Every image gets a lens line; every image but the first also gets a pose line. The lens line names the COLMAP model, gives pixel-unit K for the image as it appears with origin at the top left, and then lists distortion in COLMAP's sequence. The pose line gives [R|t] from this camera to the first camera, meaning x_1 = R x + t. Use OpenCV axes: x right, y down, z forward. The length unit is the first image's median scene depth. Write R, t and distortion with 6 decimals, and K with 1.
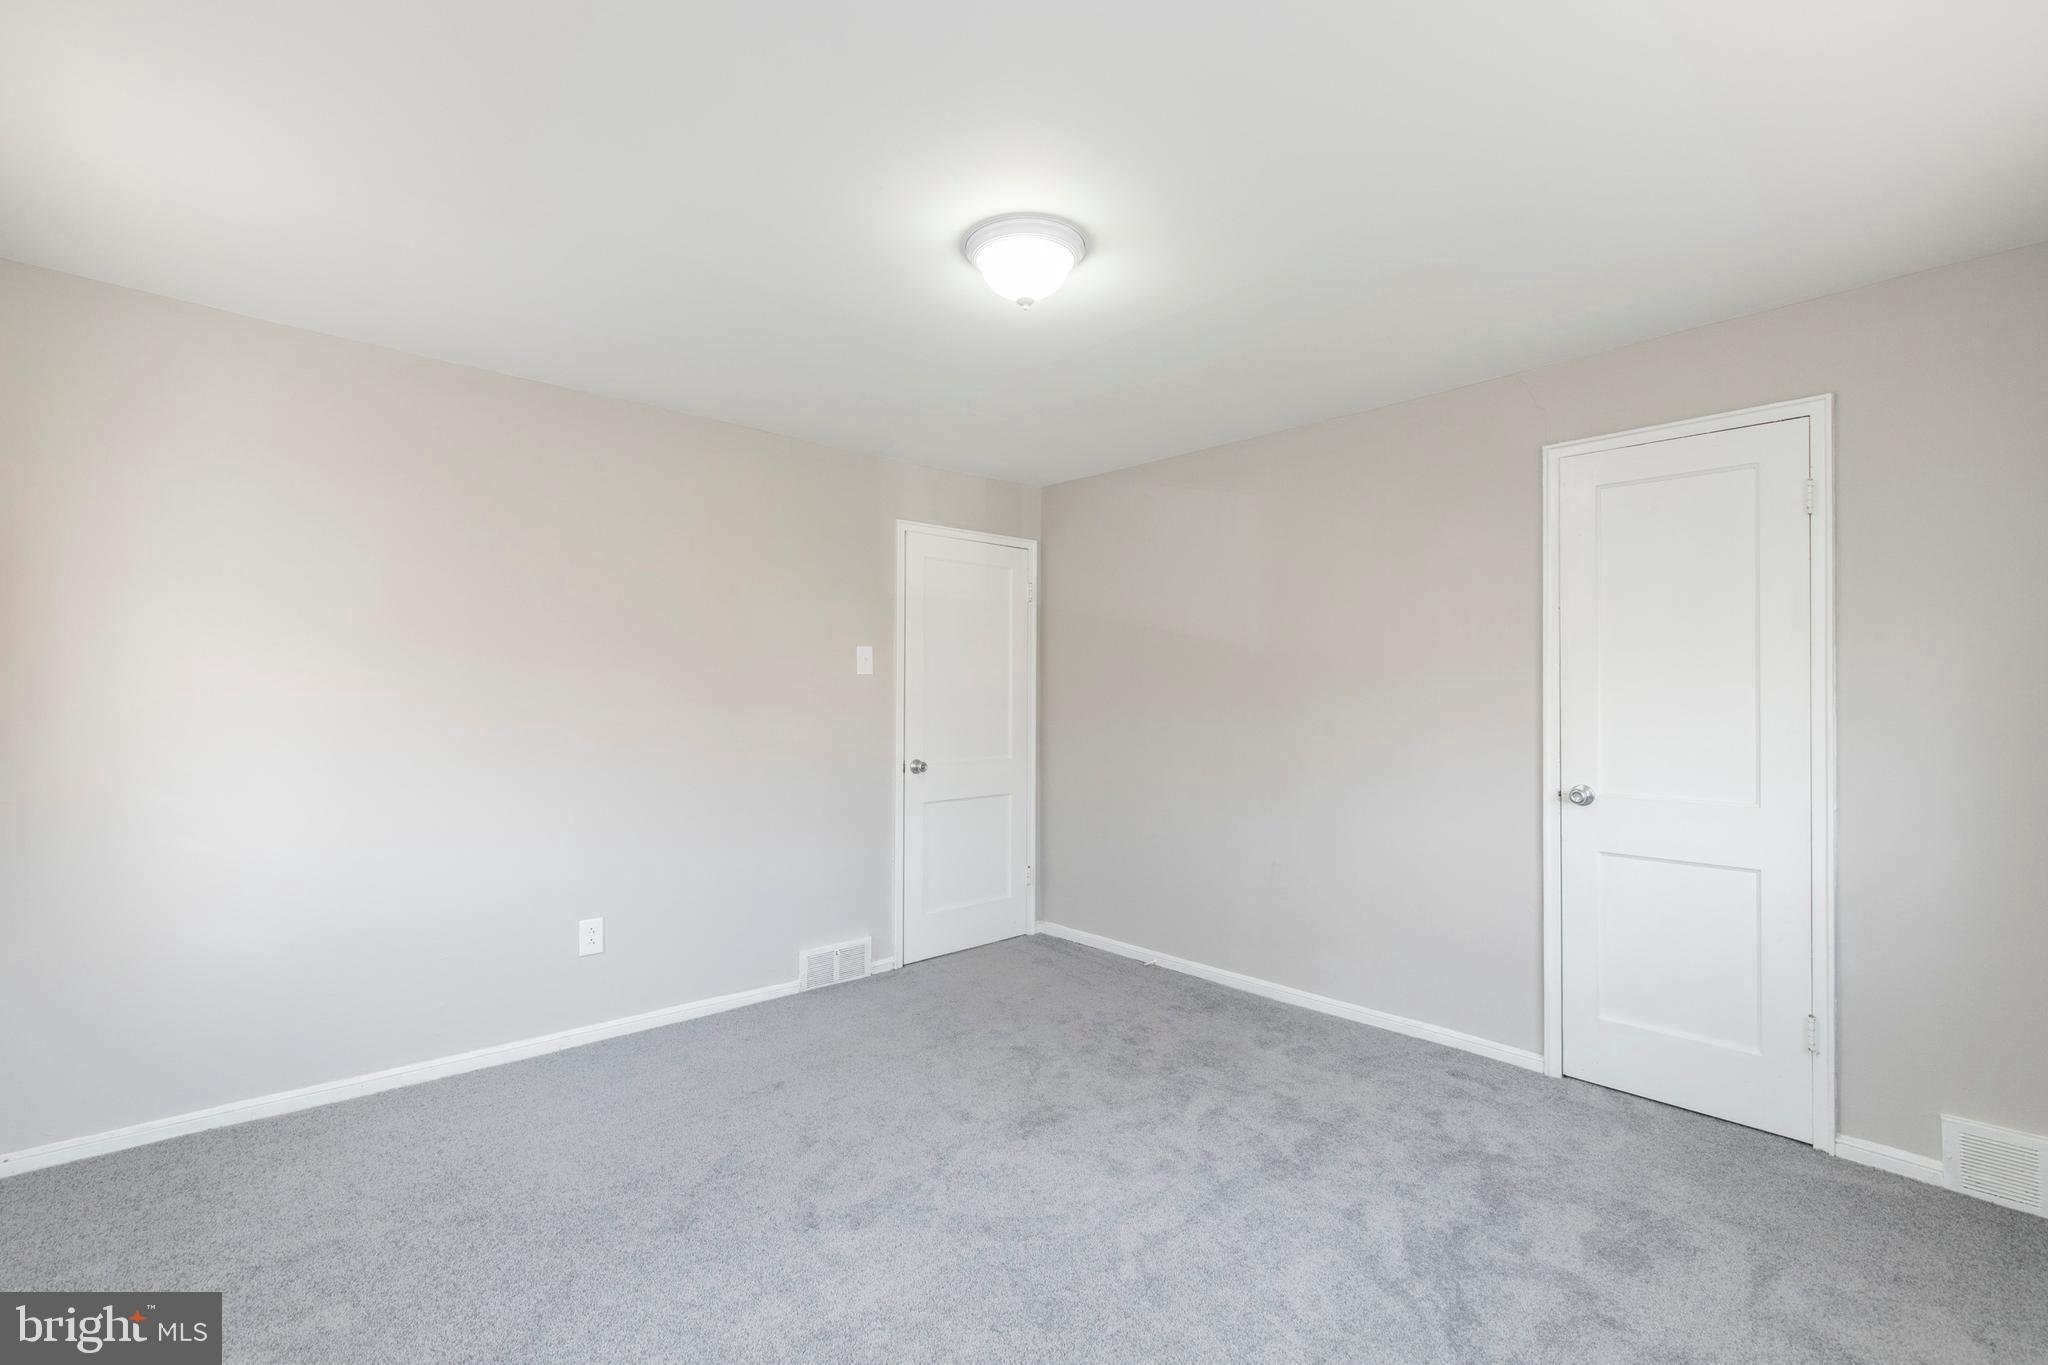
lens RADIAL K [[947.7, 0, 1037.3], [0, 947.7, 690.3], [0, 0, 1]] dist [0.022441, -0.000342]
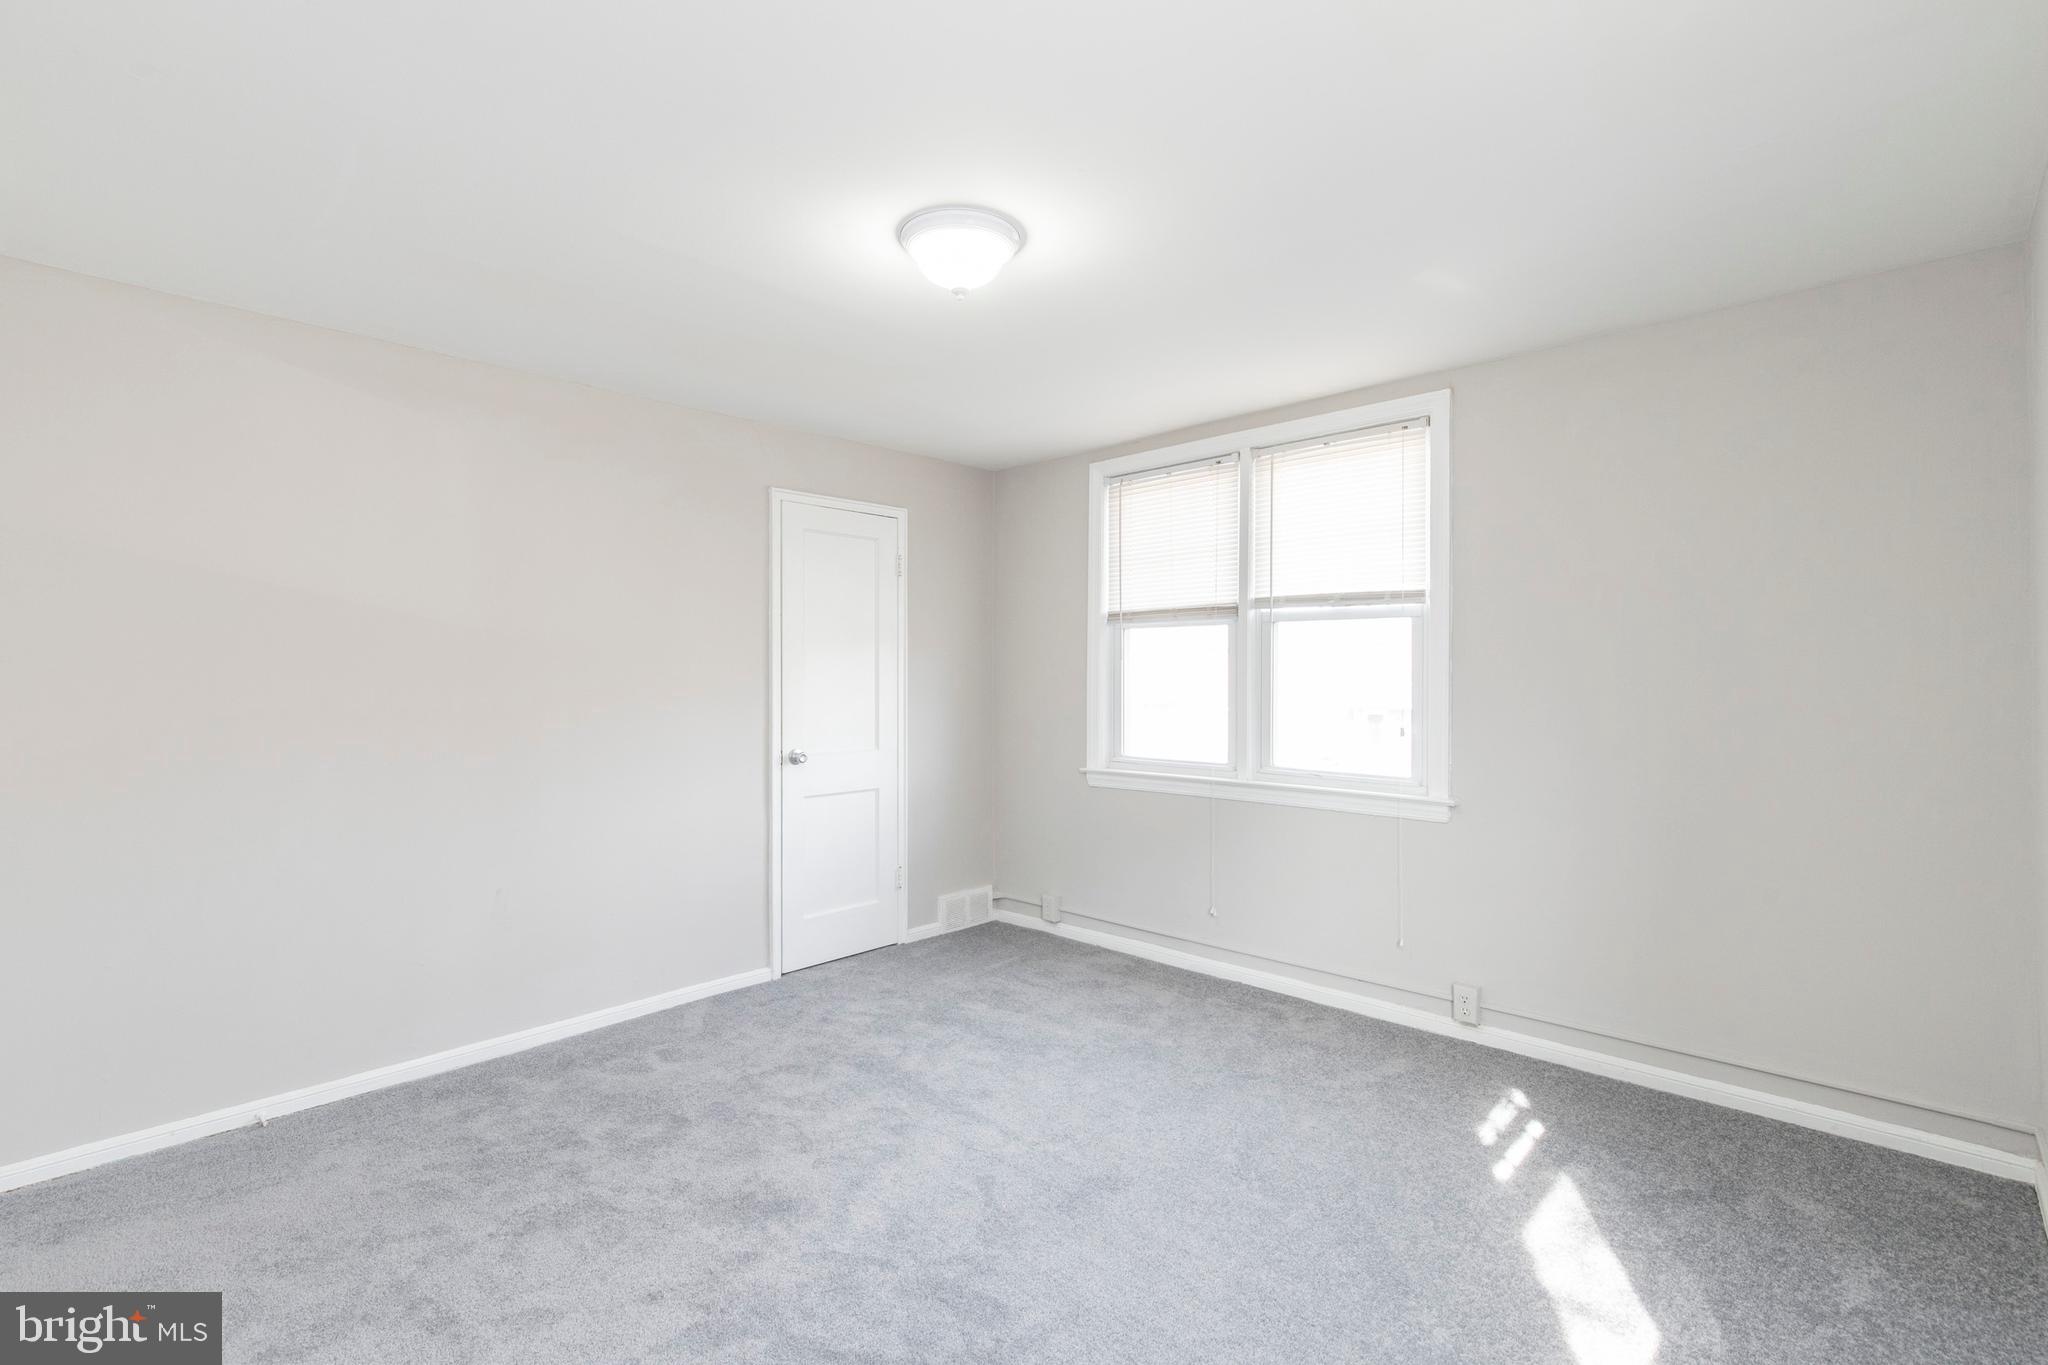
lens RADIAL K [[947.7, 0, 1030.2], [0, 947.7, 673.9], [0, 0, 1]] dist [0.022441, -0.000342]
pose [[-0.086747, 0.005988, 0.996212, -0.807591], [0.001023, 0.999982, -0.005922, 0.002541], [-0.996230, 0.000506, -0.086752, 0.817793]]
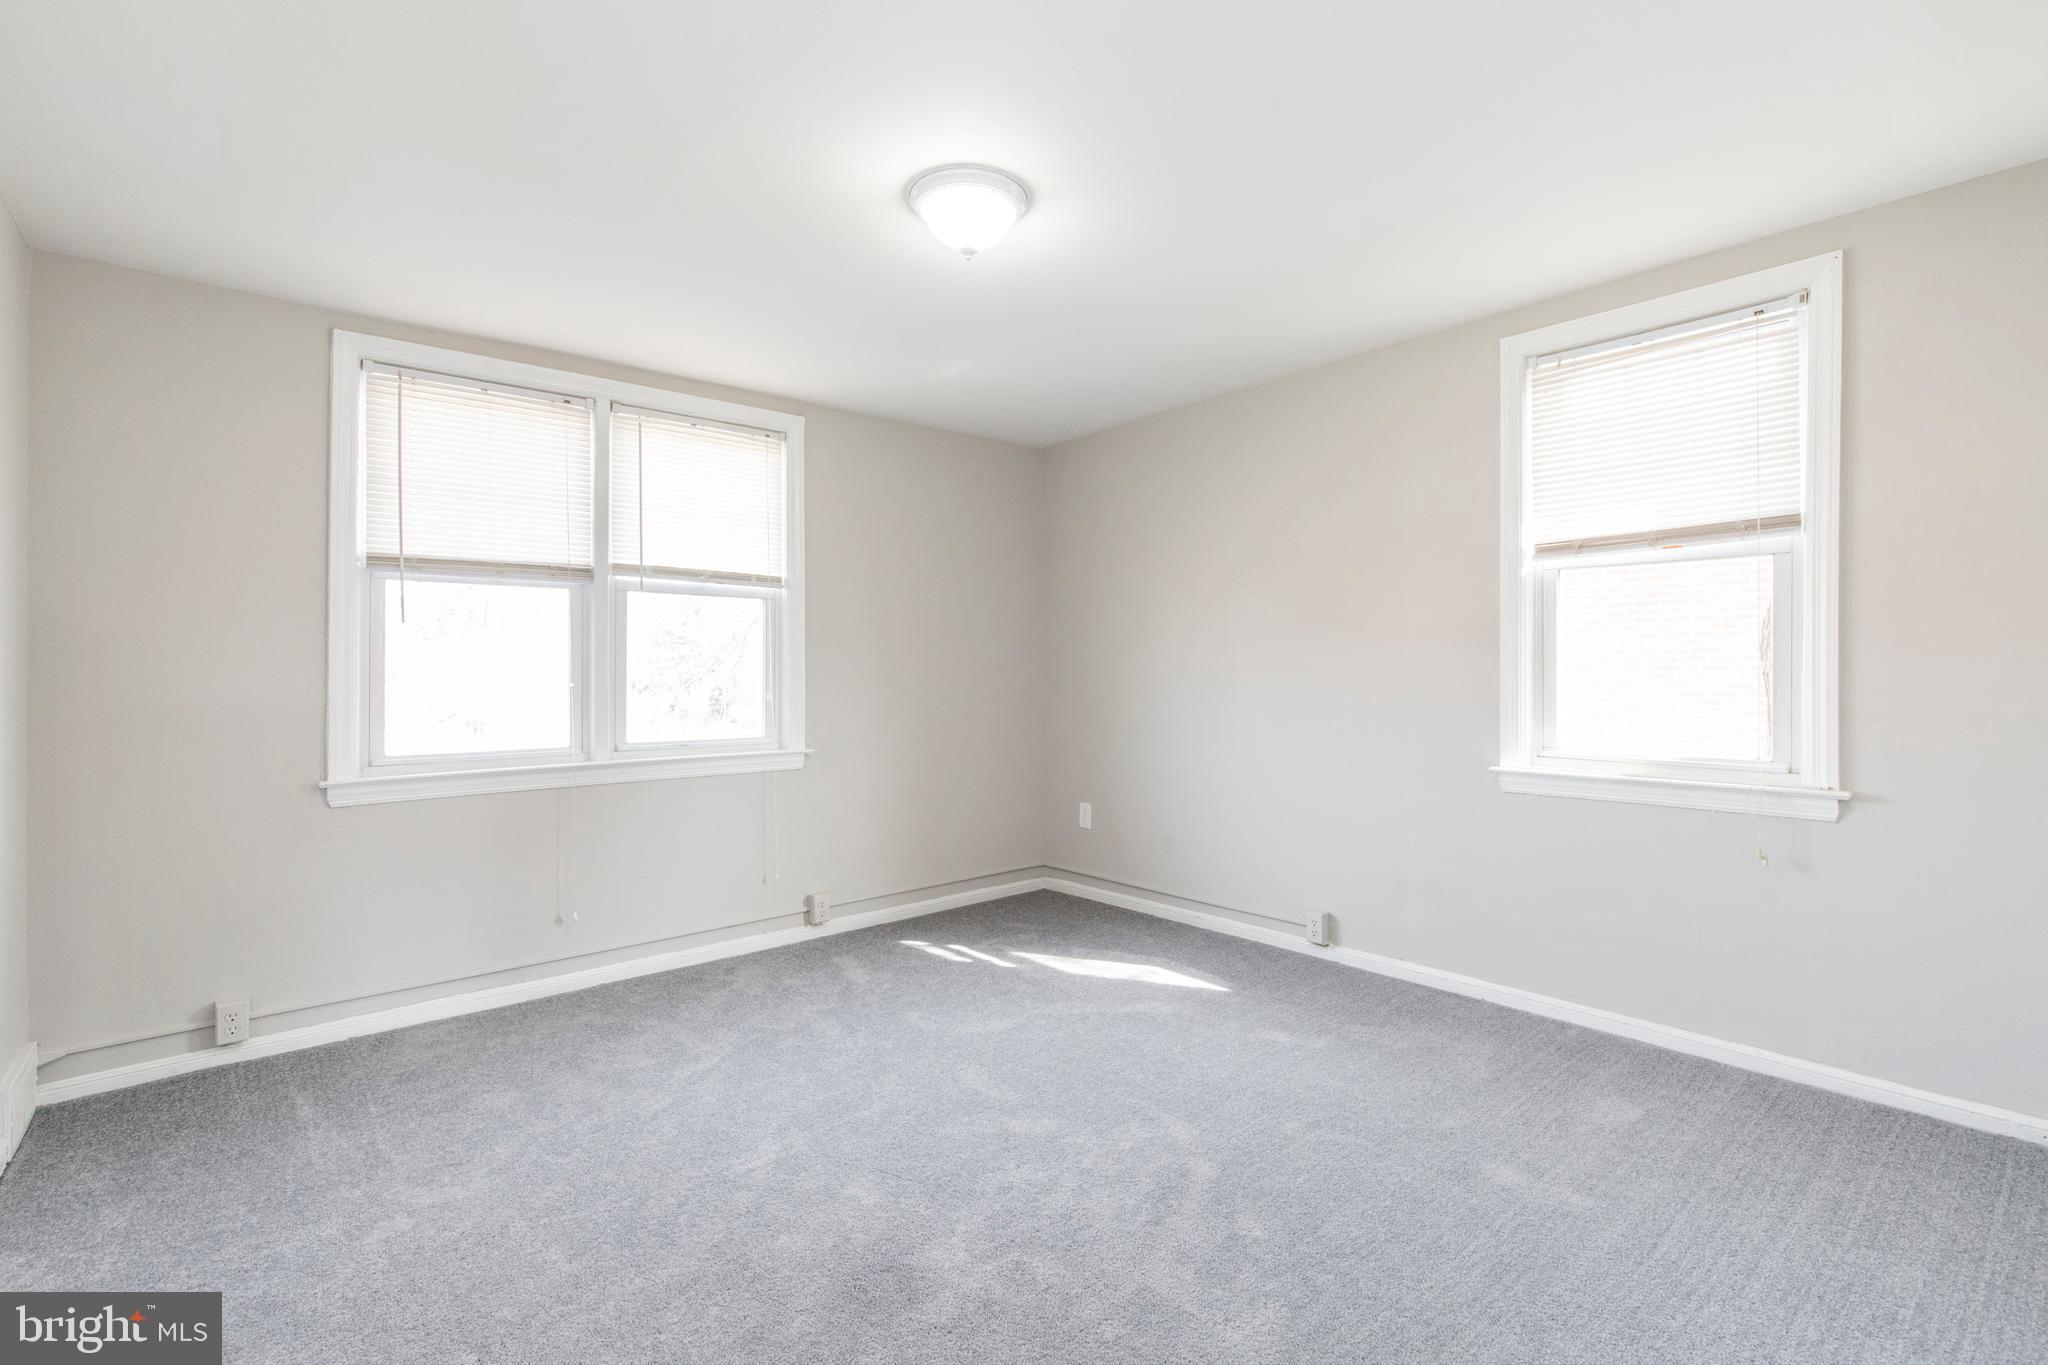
lens RADIAL K [[947.7, 0, 1019.0], [0, 947.7, 672.9], [0, 0, 1]] dist [0.022441, -0.000342]
pose [[-0.999909, 0.009235, 0.009849, -0.061370], [0.009271, 0.999951, 0.003597, 0.030893], [-0.009815, 0.003688, -0.999945, 1.605645]]
